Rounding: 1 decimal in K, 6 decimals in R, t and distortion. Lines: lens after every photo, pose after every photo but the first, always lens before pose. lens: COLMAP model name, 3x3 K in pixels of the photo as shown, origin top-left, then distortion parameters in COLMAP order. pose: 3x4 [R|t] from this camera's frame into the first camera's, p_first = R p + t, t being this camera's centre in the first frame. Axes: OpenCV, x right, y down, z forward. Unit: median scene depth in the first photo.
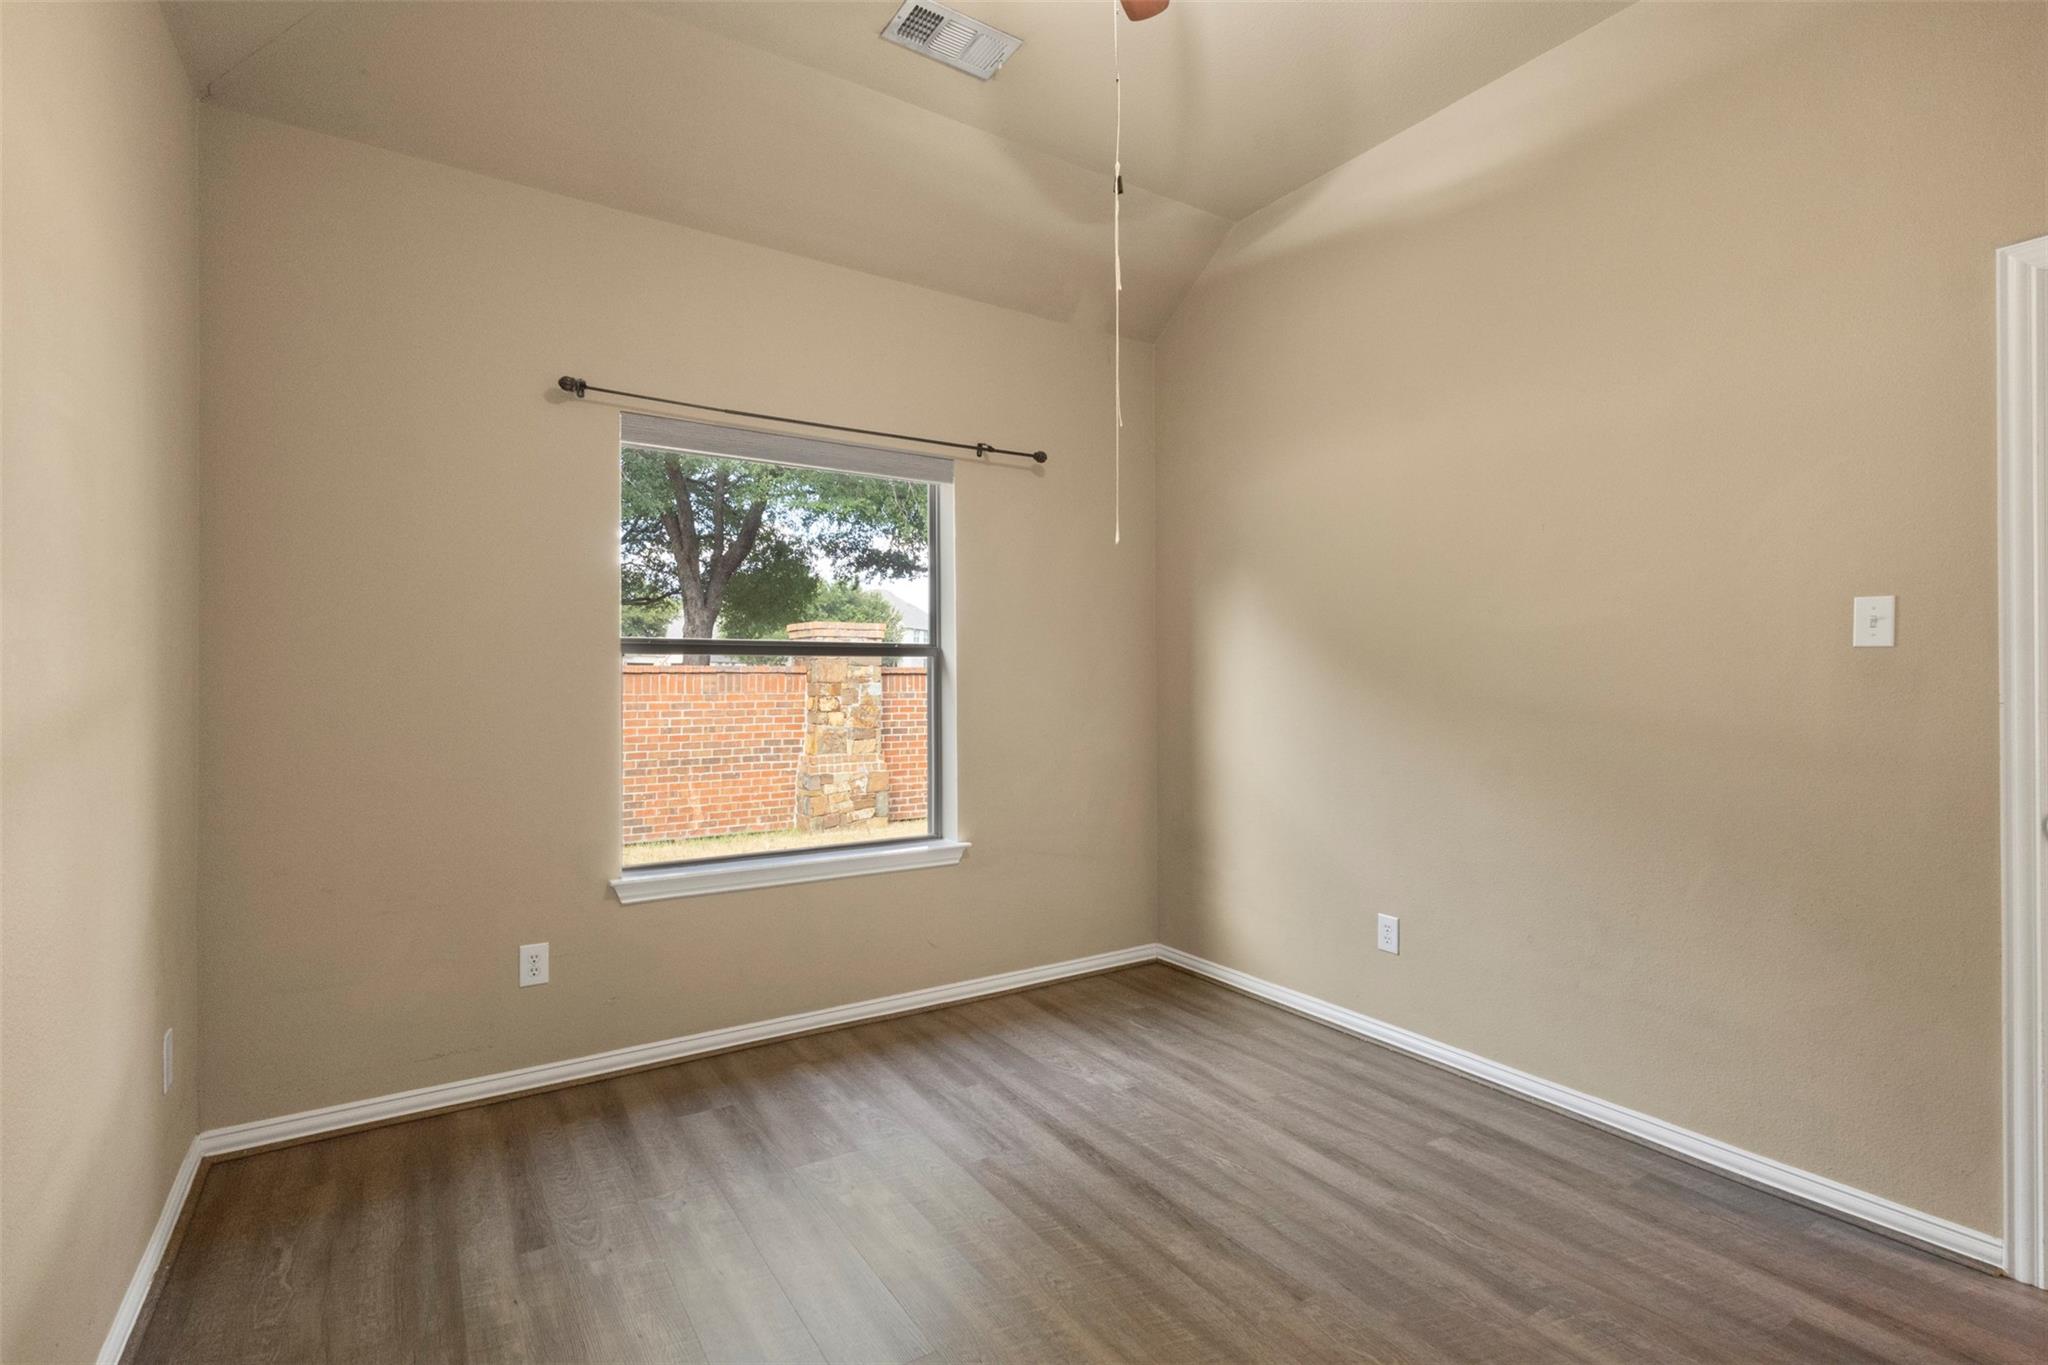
lens RADIAL K [[944.1, 0, 984.4], [0, 944.1, 686.2], [0, 0, 1]] dist [0.000069, 0.002095]
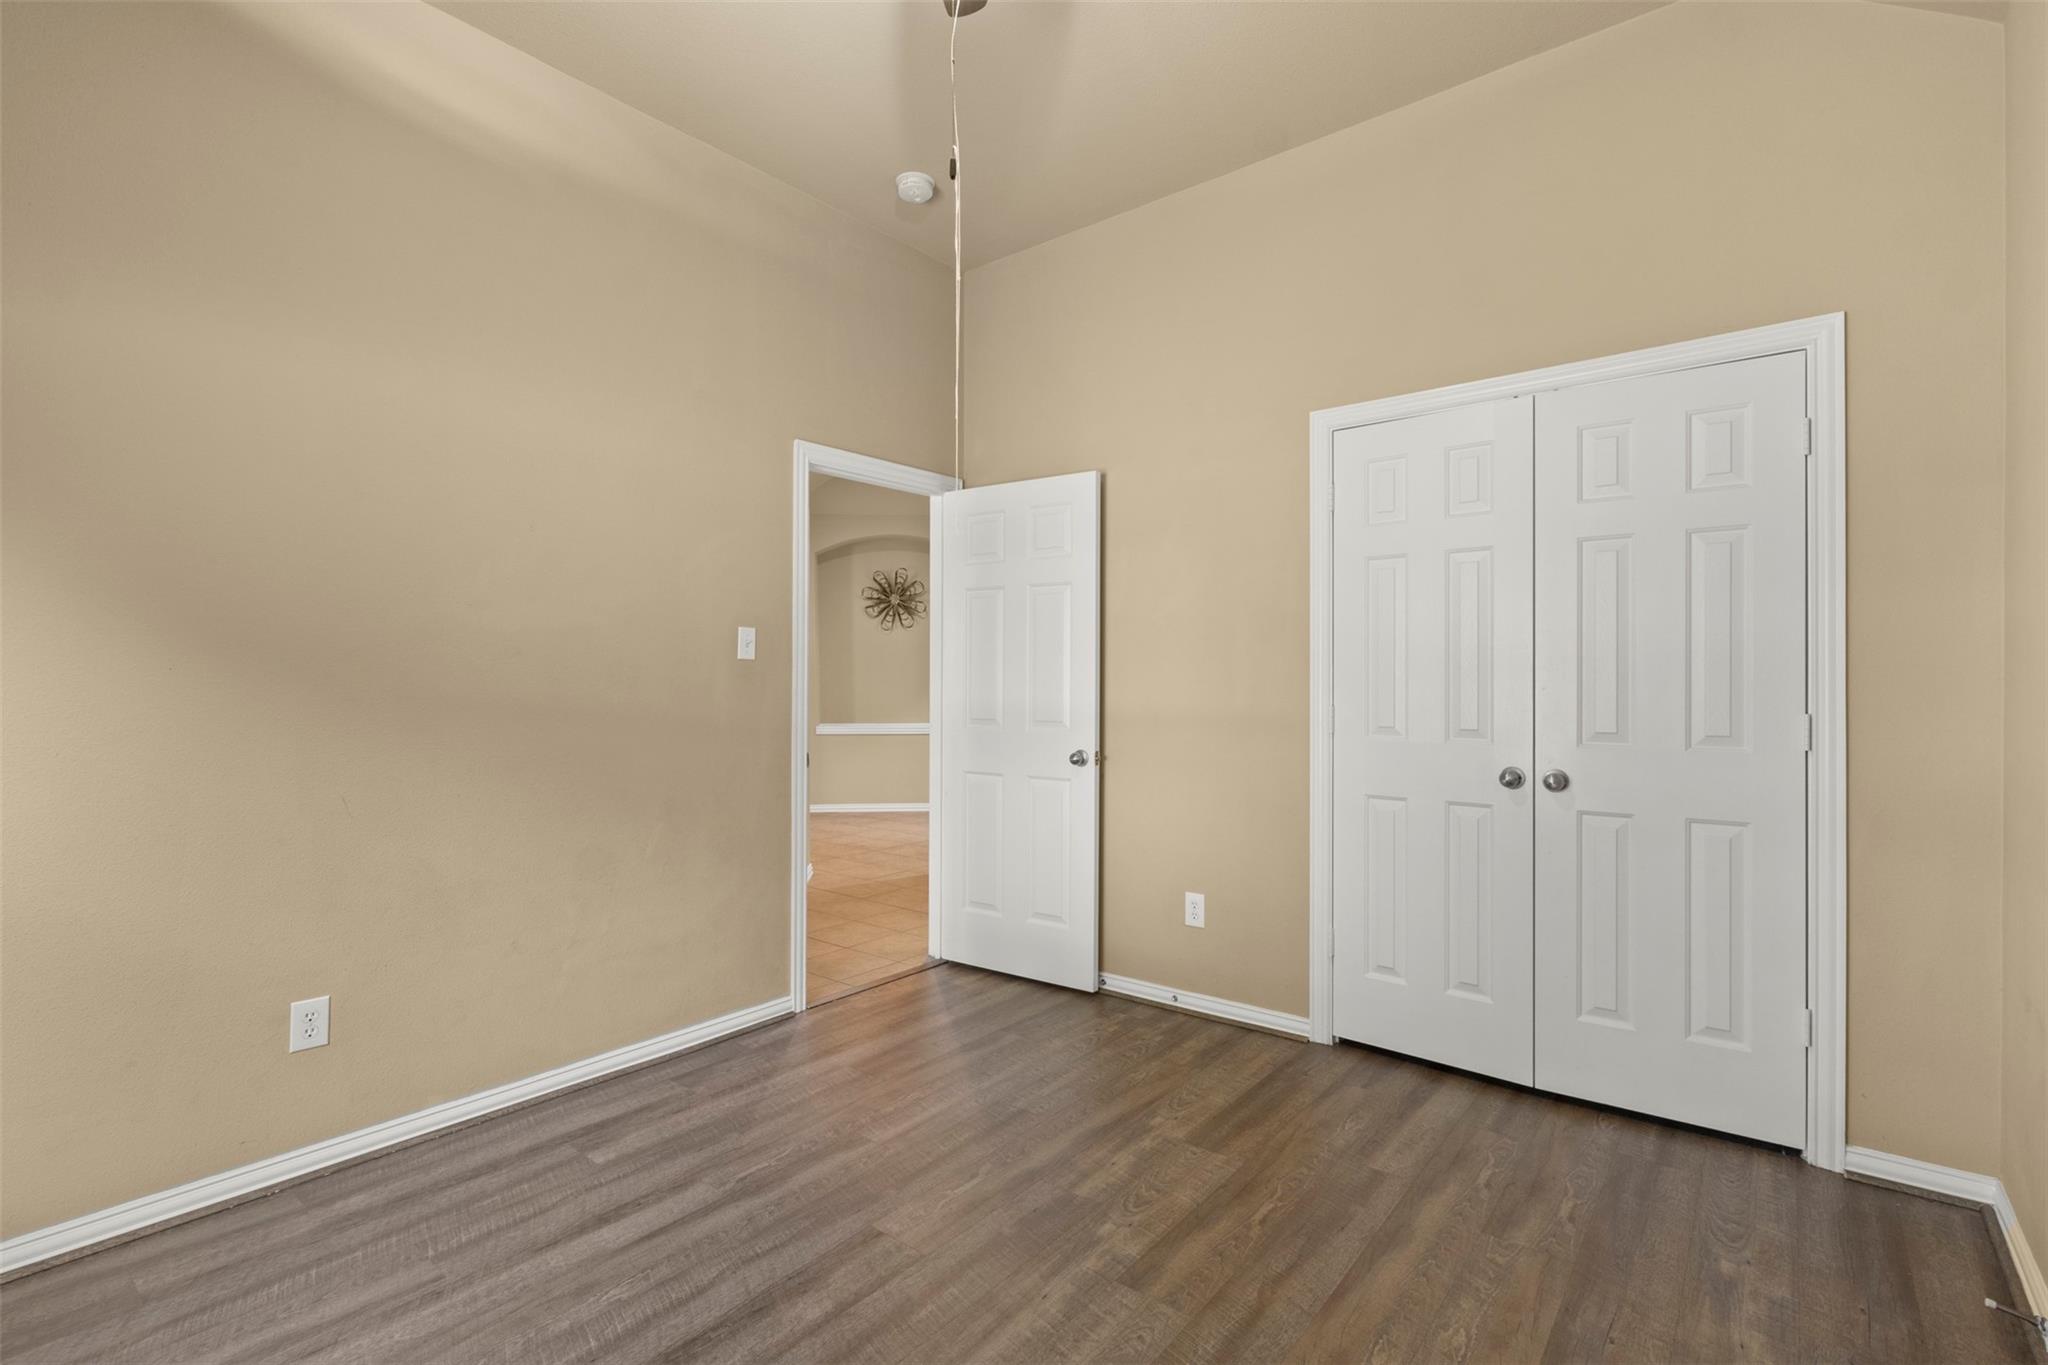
lens RADIAL K [[944.1, 0, 1056.4], [0, 944.1, 678.7], [0, 0, 1]] dist [0.000069, 0.002095]
pose [[-0.347341, -0.005245, 0.937724, -0.529575], [0.002546, 0.999975, 0.006536, -0.014357], [-0.937735, 0.004658, -0.347319, 0.794588]]
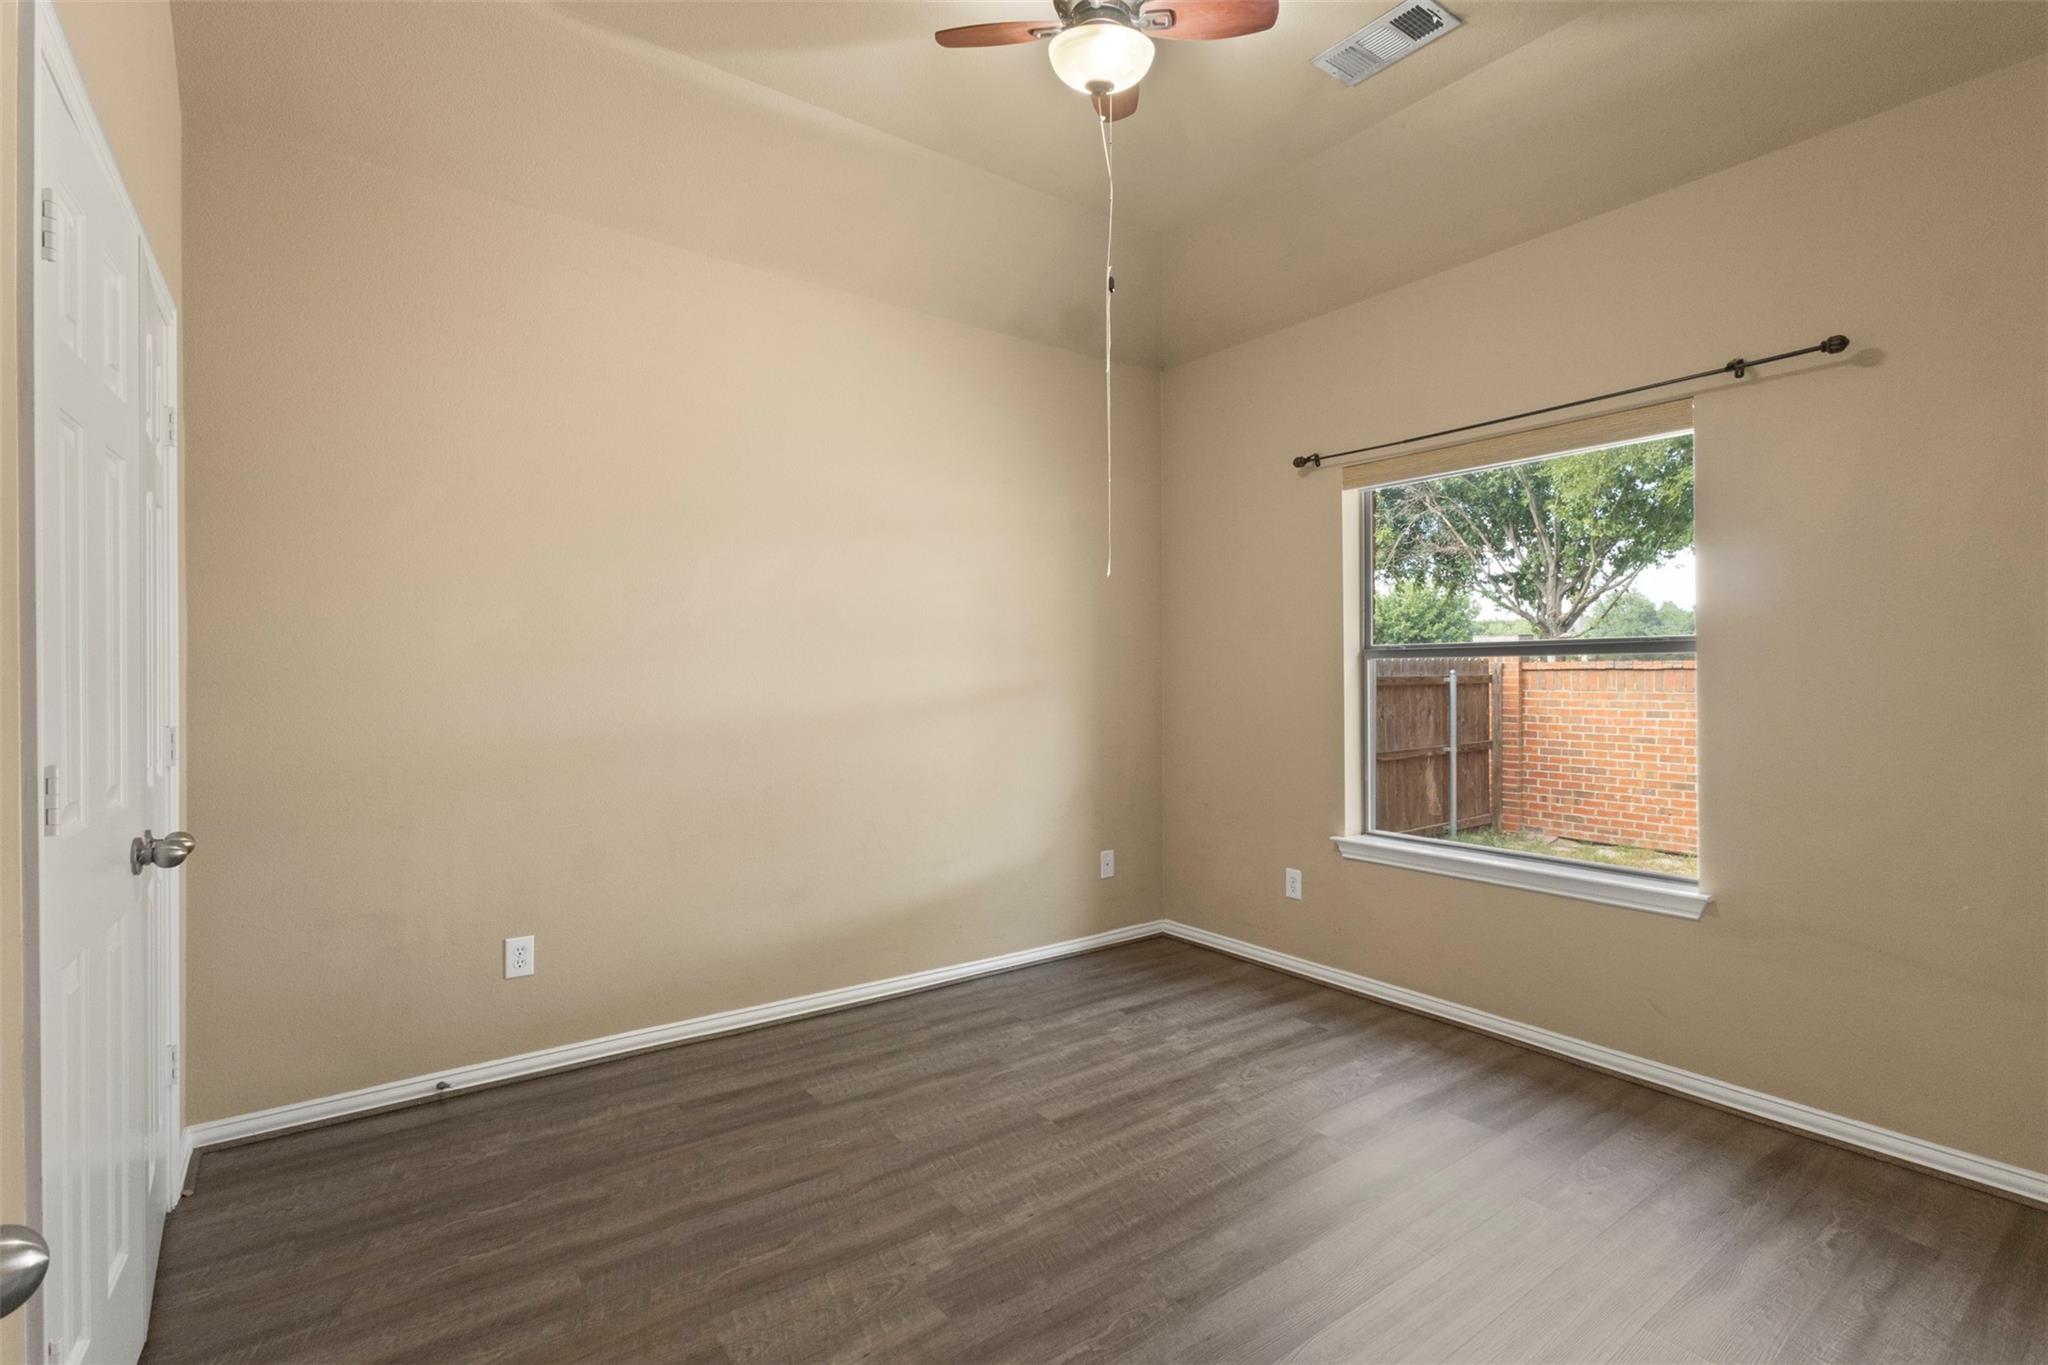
lens RADIAL K [[944.1, 0, 1038.2], [0, 944.1, 680.6], [0, 0, 1]] dist [0.000069, 0.002095]
pose [[0.079846, 0.008217, -0.996773, 0.884513], [-0.000384, 0.999966, 0.008212, -0.016436], [0.996807, -0.000273, 0.079846, 0.512258]]
